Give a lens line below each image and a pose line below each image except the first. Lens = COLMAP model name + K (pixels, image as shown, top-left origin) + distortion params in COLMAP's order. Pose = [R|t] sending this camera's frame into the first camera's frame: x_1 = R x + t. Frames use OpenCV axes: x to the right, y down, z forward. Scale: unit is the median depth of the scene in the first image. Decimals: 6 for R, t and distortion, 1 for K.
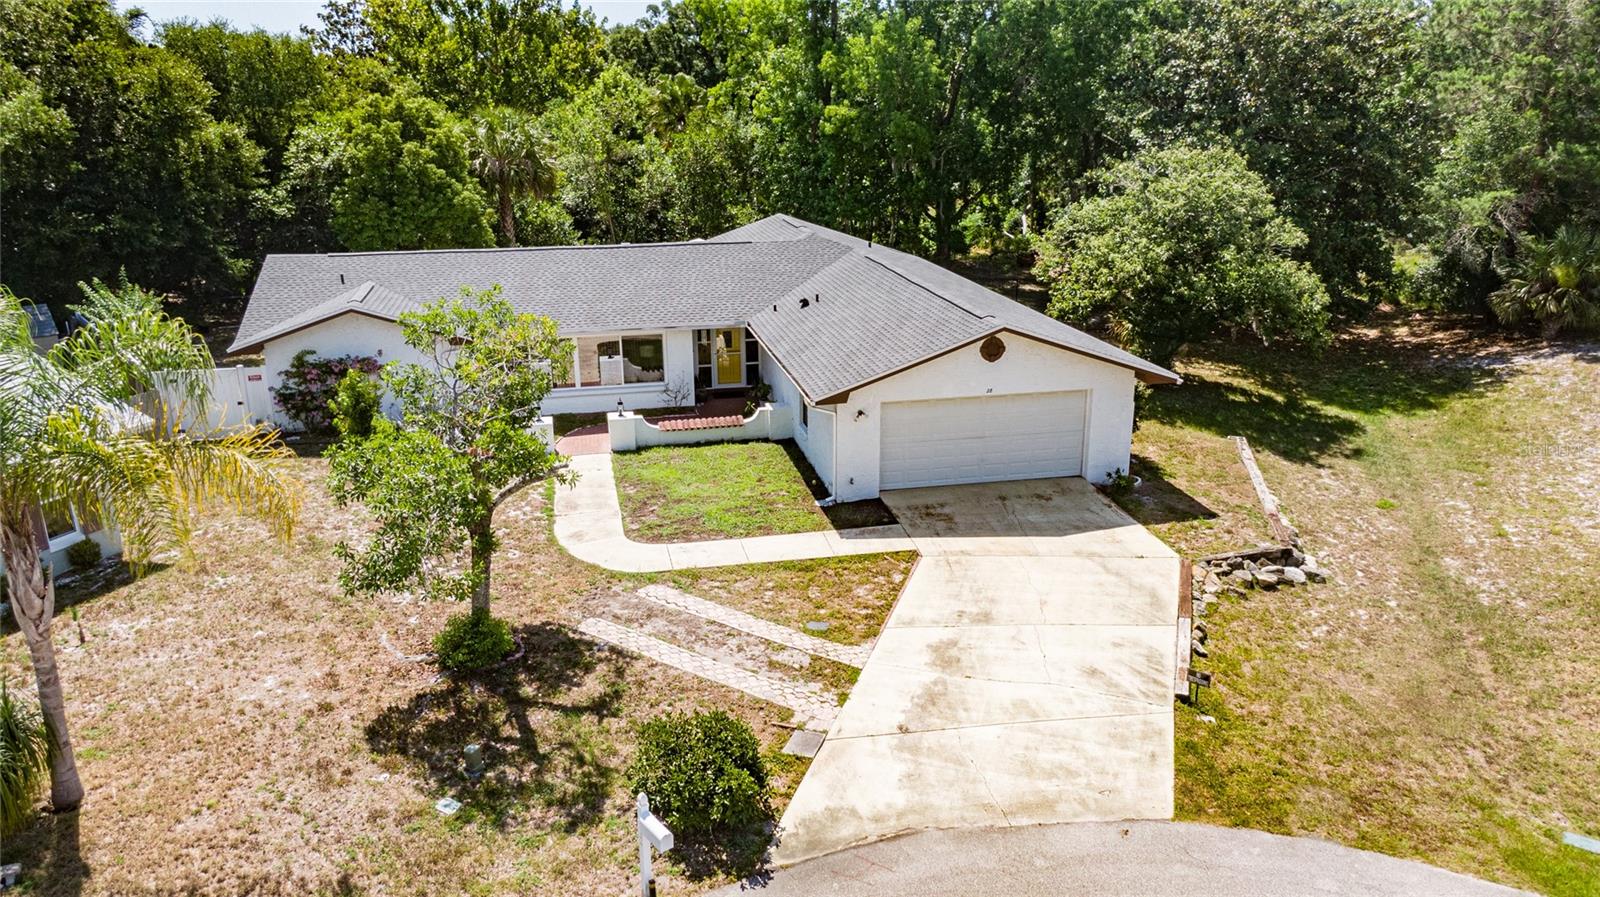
lens RADIAL K [[1143.0, 0, 800.0], [0, 1143.0, 448.5], [0, 0, 1]] dist [0.067726, -0.126480]
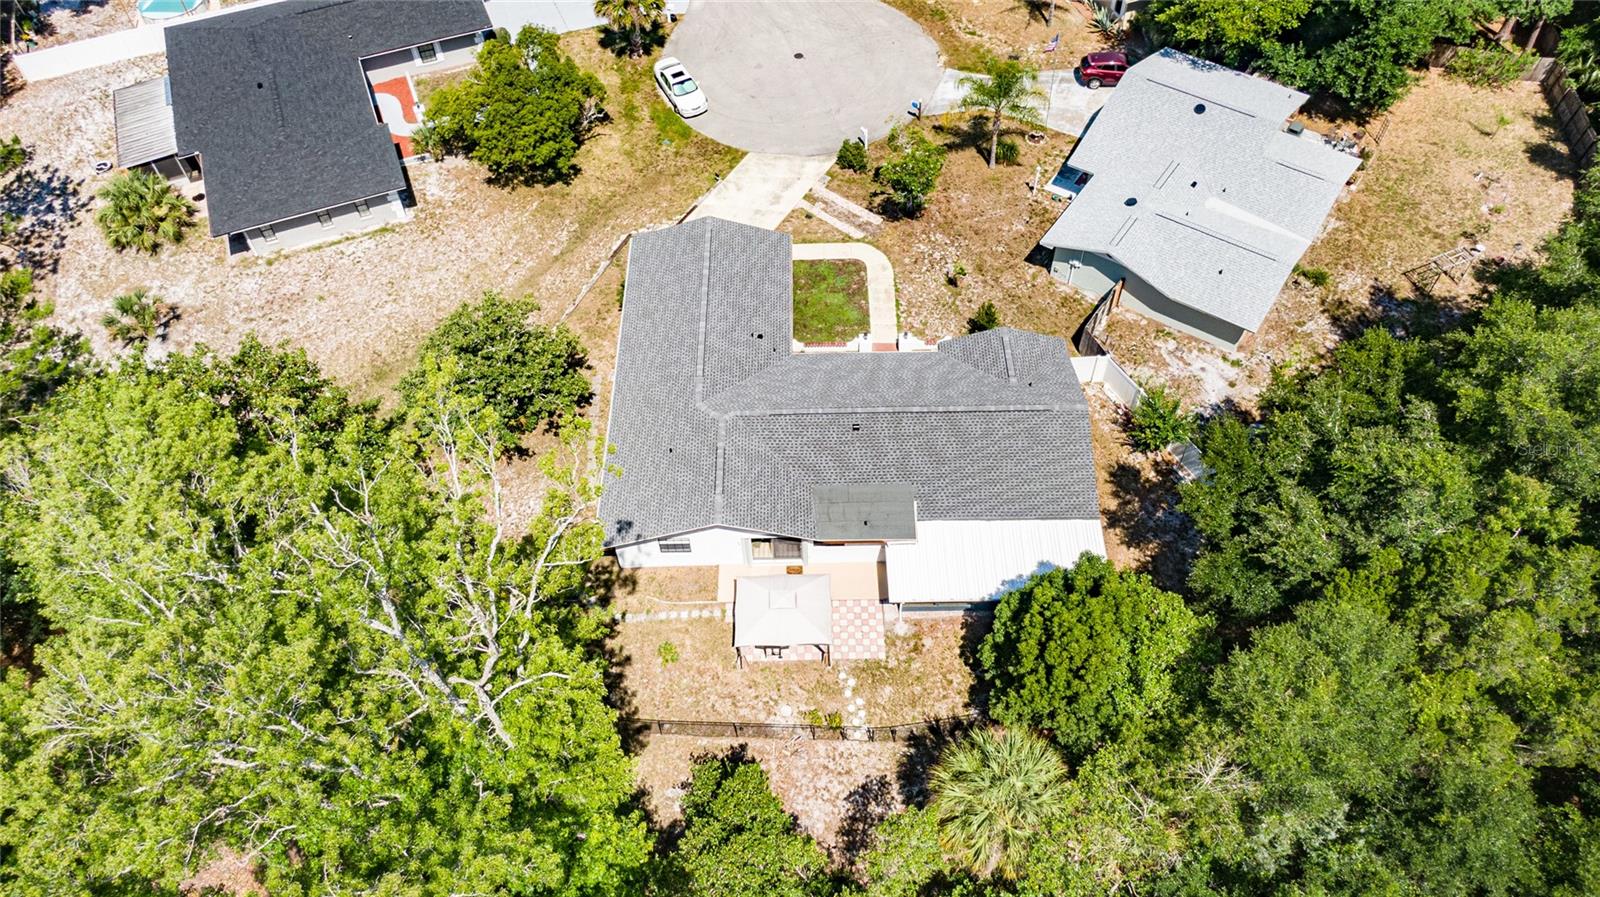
lens RADIAL K [[1149.1, 0, 800.0], [0, 1149.1, 448.5], [0, 0, 1]] dist [0.042871, -0.068010]
pose [[-0.979739, -0.140947, 0.142289, -0.400716], [0.087225, 0.339251, 0.936643, -2.074320], [-0.180289, 0.930077, -0.320083, 2.071656]]
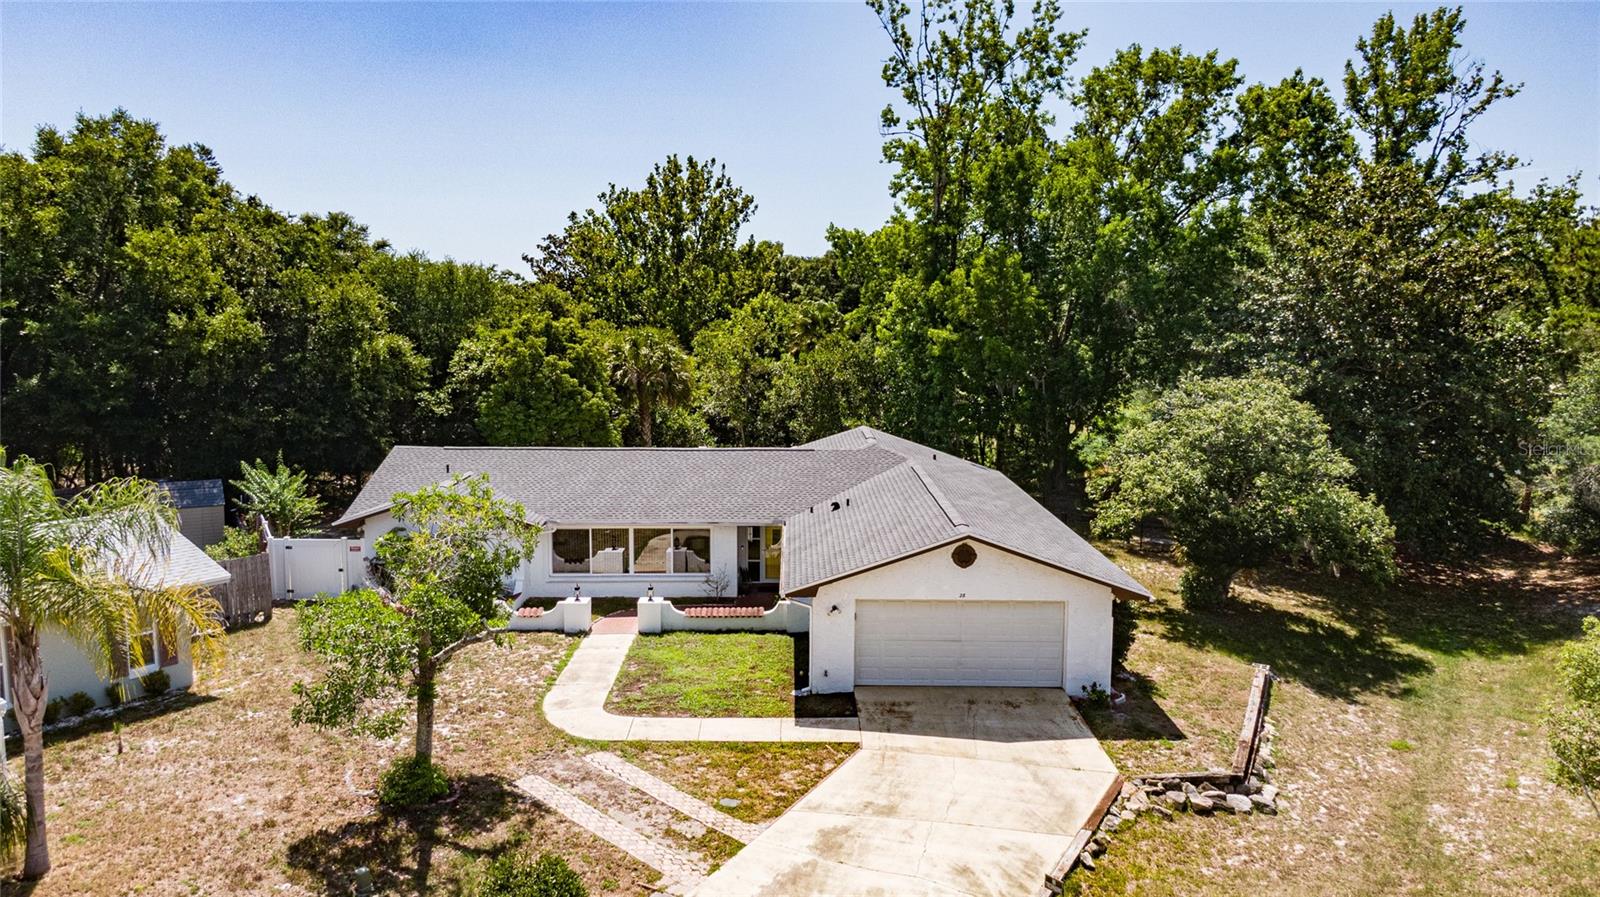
lens RADIAL K [[1143.0, 0, 800.0], [0, 1143.0, 448.5], [0, 0, 1]] dist [0.067726, -0.126480]
pose [[0.979930, 0.037816, -0.195720, 0.217084], [-0.072779, 0.981935, -0.174664, 0.010886], [0.185579, 0.185403, 0.964980, -0.062693]]
